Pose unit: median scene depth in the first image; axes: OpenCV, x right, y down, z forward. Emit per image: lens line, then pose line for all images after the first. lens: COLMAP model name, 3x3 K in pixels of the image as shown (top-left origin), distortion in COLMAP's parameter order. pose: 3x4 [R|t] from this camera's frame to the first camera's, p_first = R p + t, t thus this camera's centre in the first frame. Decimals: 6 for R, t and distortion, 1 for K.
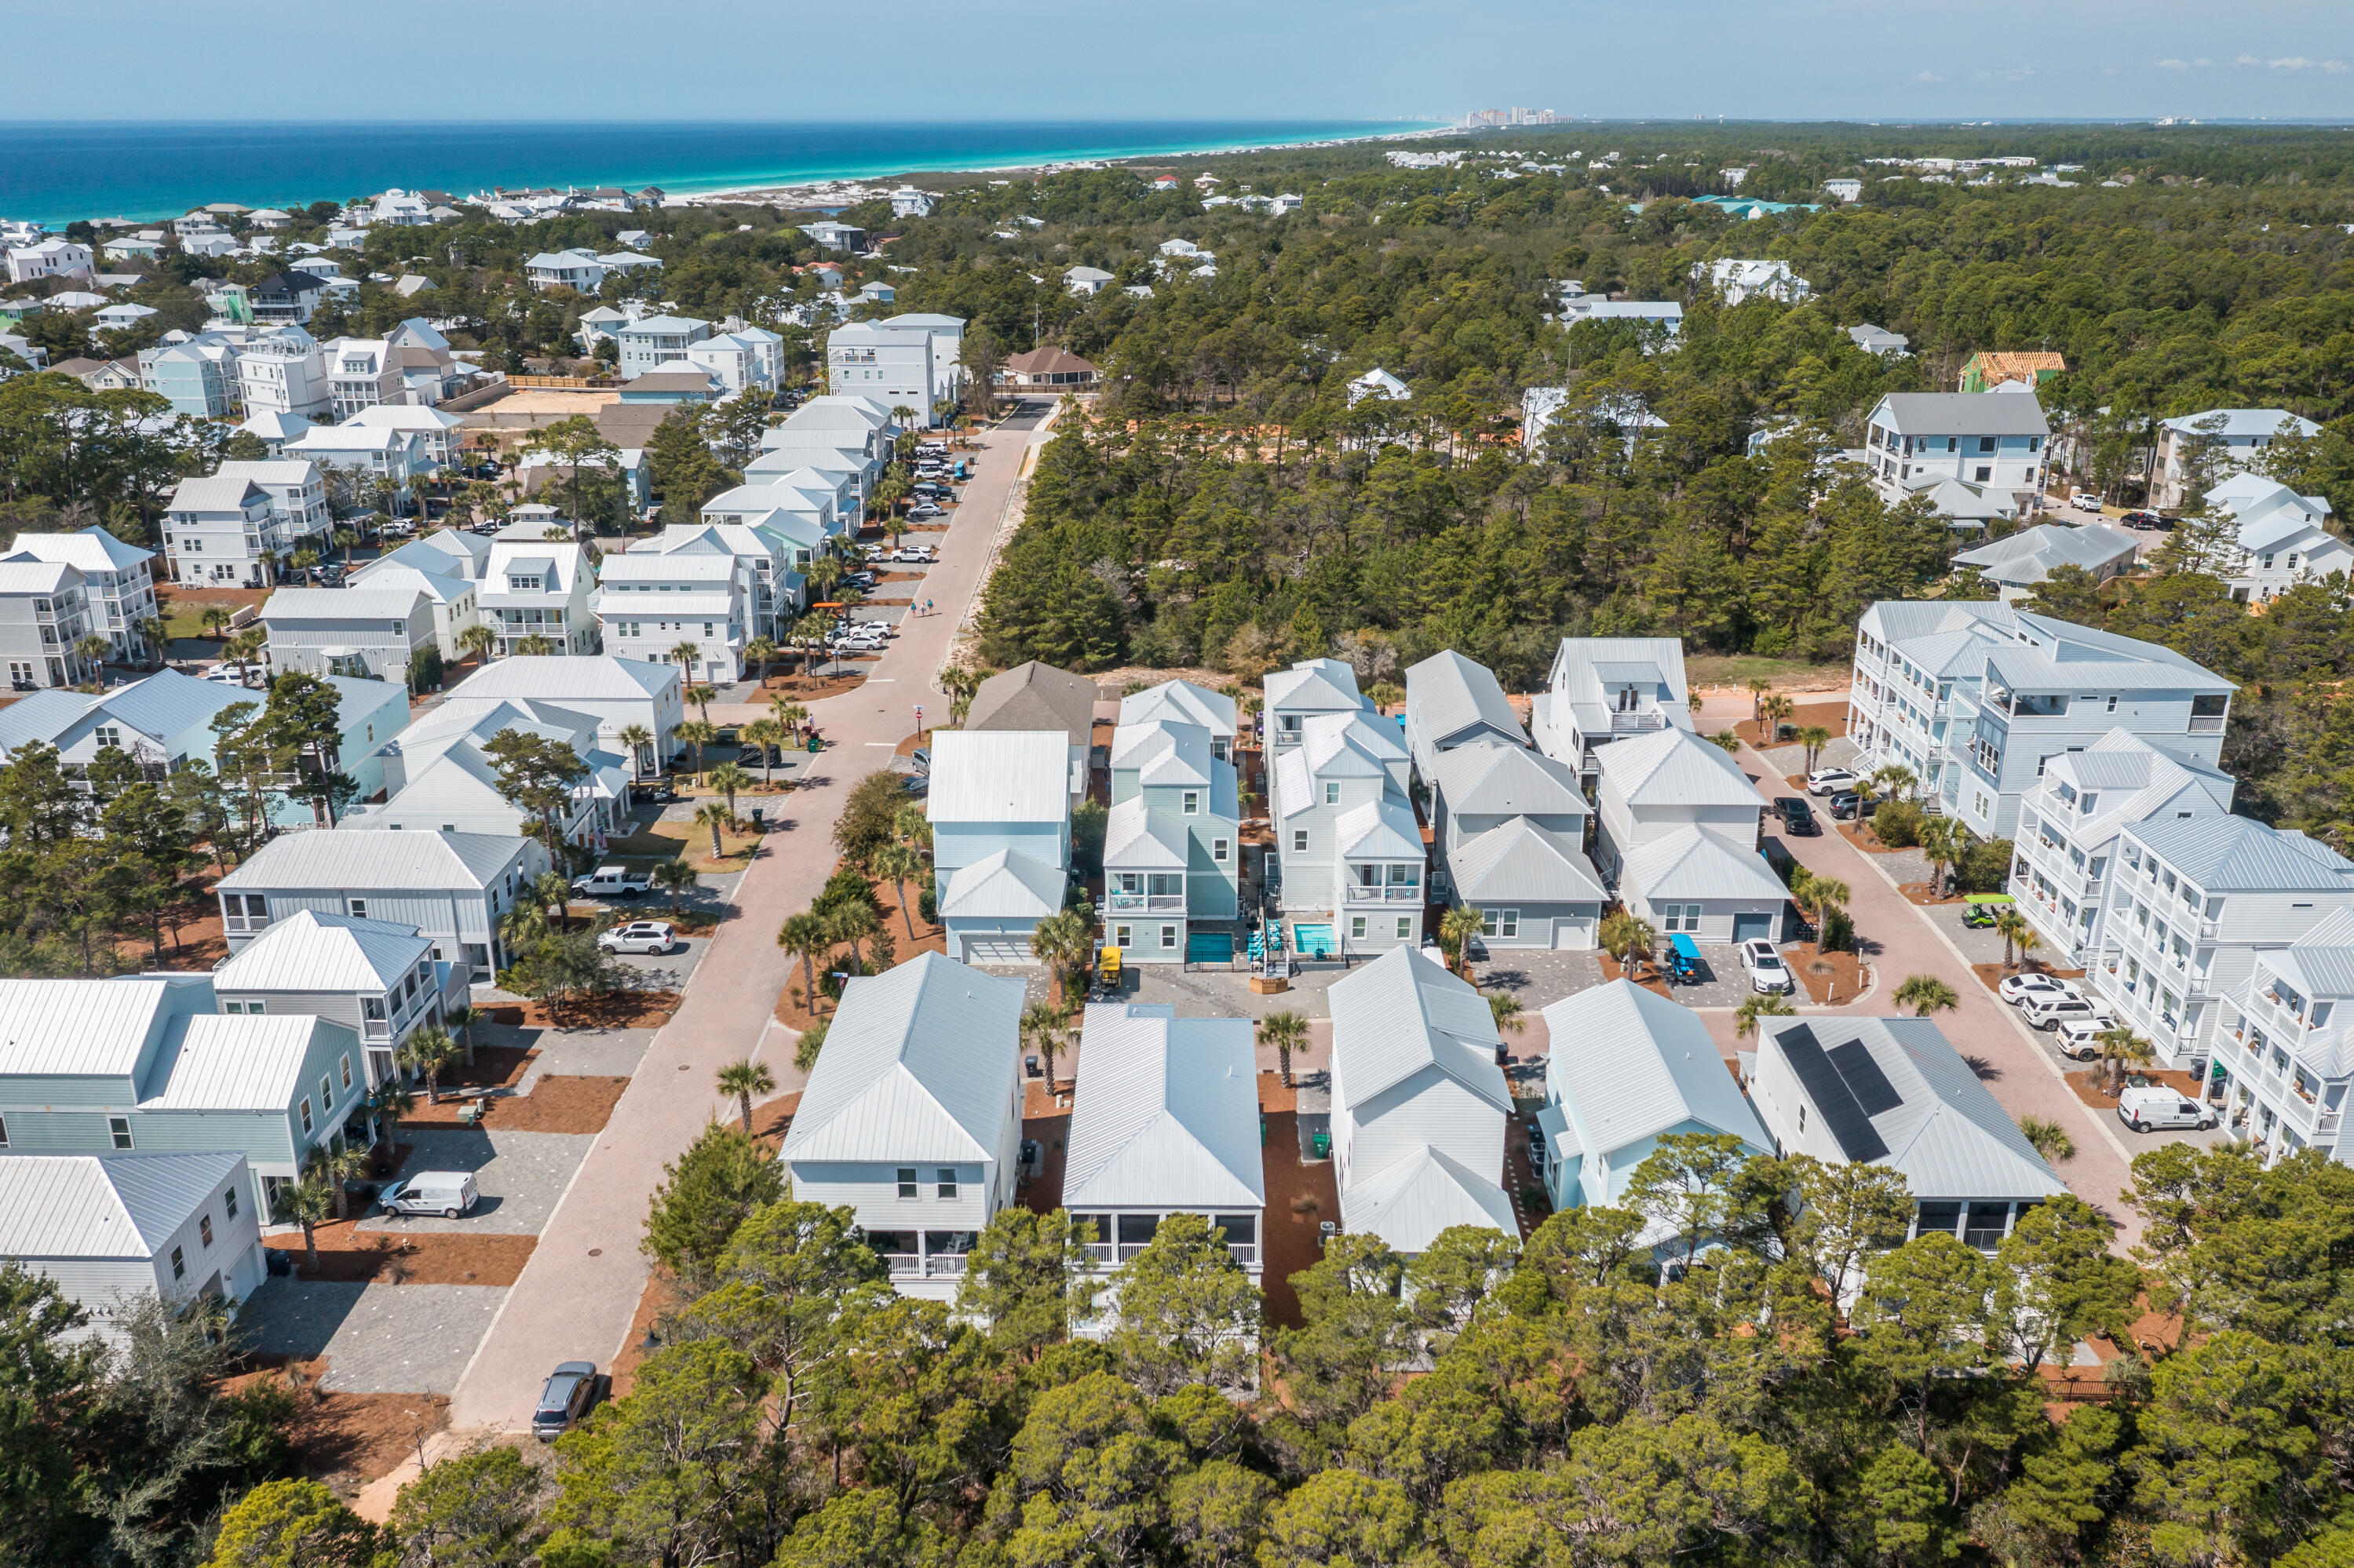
lens RADIAL K [[1854.3, 0, 1177.0], [0, 1854.3, 784.0], [0, 0, 1]] dist [-0.005605, 0.003569]
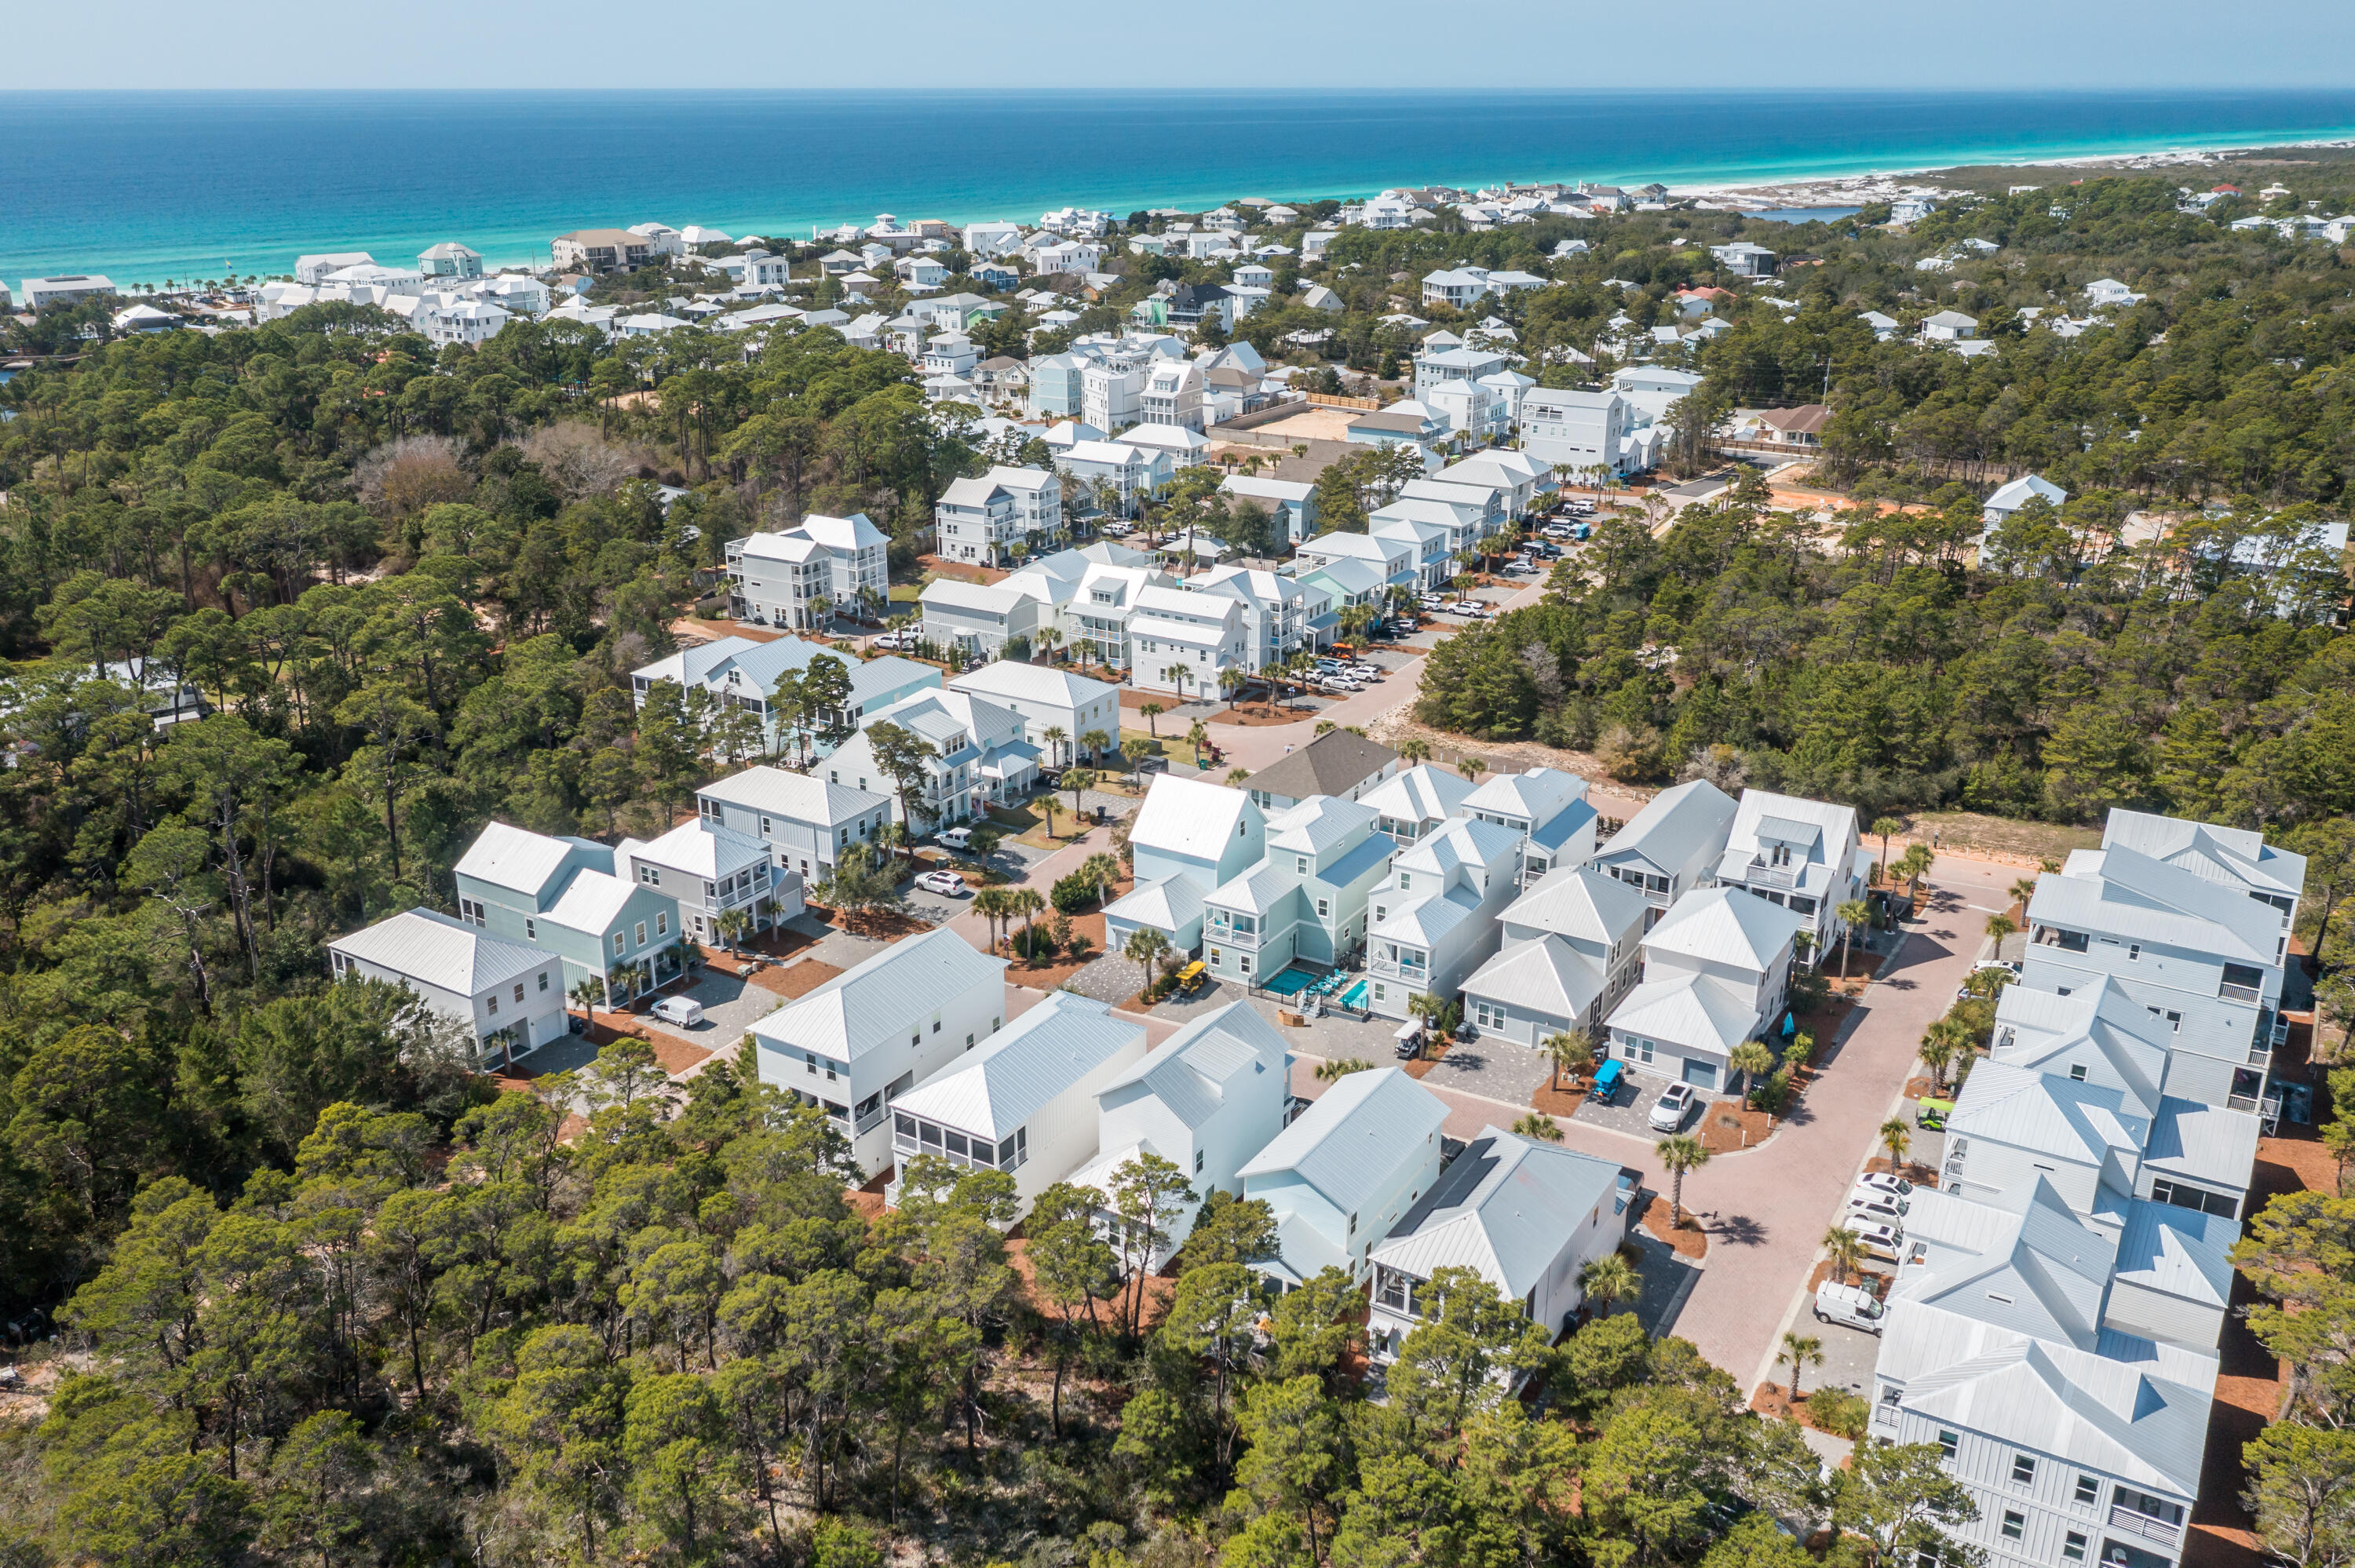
lens RADIAL K [[1855.0, 0, 1177.5], [0, 1855.0, 784.0], [0, 0, 1]] dist [-0.005605, 0.003569]
pose [[0.859027, 0.178615, -0.479759, 0.351054], [-0.173587, 0.983267, 0.055258, -0.066062], [0.481601, 0.035811, 0.875659, -0.094480]]
